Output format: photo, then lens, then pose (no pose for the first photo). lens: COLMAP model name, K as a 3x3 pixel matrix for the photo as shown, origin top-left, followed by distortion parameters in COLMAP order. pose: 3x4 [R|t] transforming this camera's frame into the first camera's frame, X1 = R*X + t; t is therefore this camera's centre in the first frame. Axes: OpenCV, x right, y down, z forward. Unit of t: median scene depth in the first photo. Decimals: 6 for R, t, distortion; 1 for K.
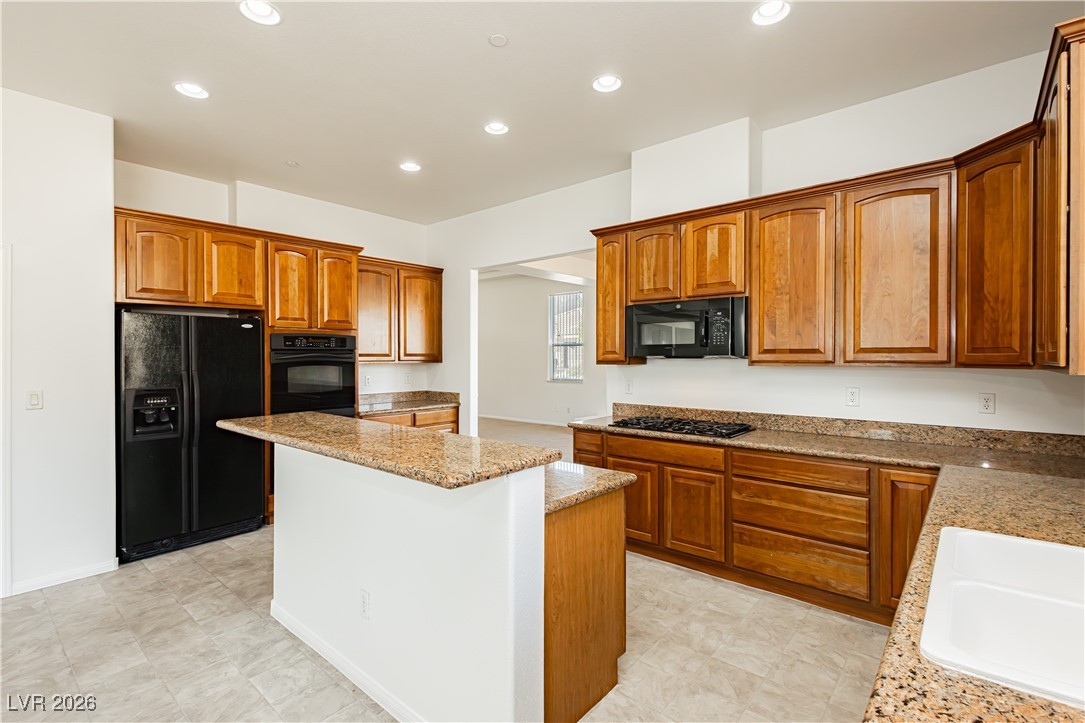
lens RADIAL K [[504.4, 0, 543.3], [0, 504.4, 360.4], [0, 0, 1]] dist [-0.002744, -0.000094]
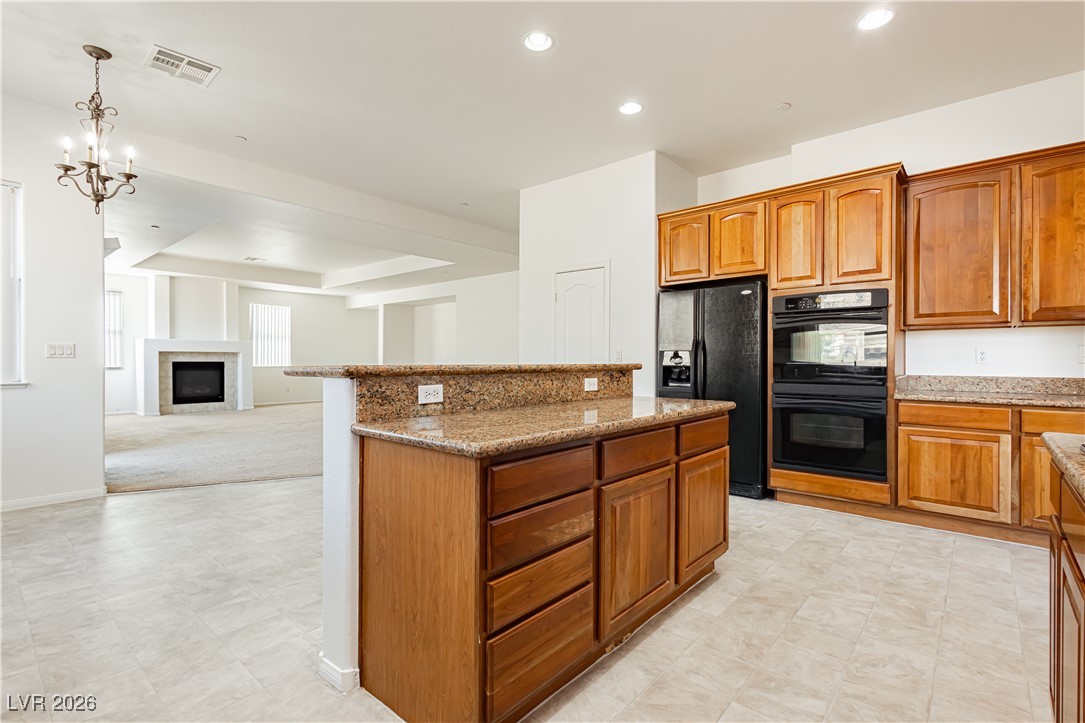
lens RADIAL K [[504.4, 0, 543.8], [0, 504.4, 358.3], [0, 0, 1]] dist [-0.002744, -0.000094]
pose [[-0.009676, 0.000816, -0.999953, 0.429739], [-0.011875, 0.999929, 0.000931, 0.068744], [0.999883, 0.011884, -0.009665, 0.606225]]
